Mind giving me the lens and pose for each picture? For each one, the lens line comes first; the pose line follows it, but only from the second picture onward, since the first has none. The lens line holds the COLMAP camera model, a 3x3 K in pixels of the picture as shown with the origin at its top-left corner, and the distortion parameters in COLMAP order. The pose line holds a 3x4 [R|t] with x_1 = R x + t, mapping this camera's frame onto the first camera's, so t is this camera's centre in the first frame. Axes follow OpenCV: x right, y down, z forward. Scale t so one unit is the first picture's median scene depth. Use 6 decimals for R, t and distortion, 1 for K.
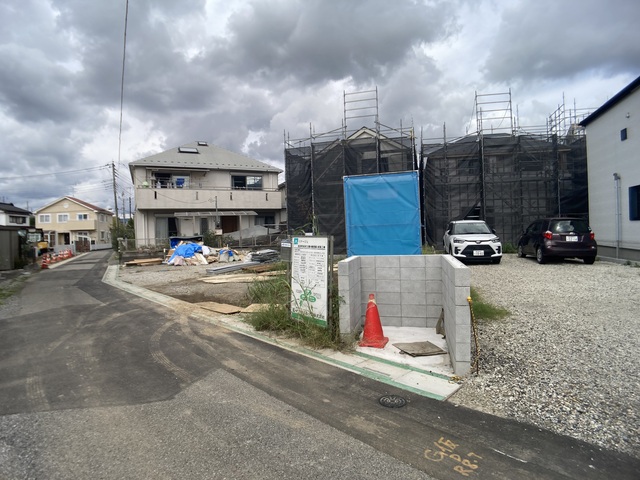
lens RADIAL K [[383.4, 0, 321.0], [0, 383.4, 239.1], [0, 0, 1]] dist [-0.056045, -0.000224]
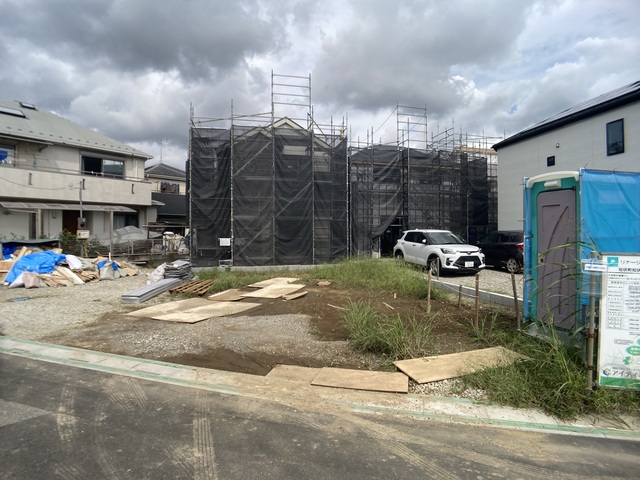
lens RADIAL K [[366.7, 0, 320.0], [0, 366.7, 240.0], [0, 0, 1]] dist [-0.071056, 0.001997]
pose [[0.858208, 0.018611, 0.512965, -0.209011], [-0.013325, 0.999813, -0.013981, -0.004044], [-0.513129, 0.005163, 0.858296, 0.220999]]
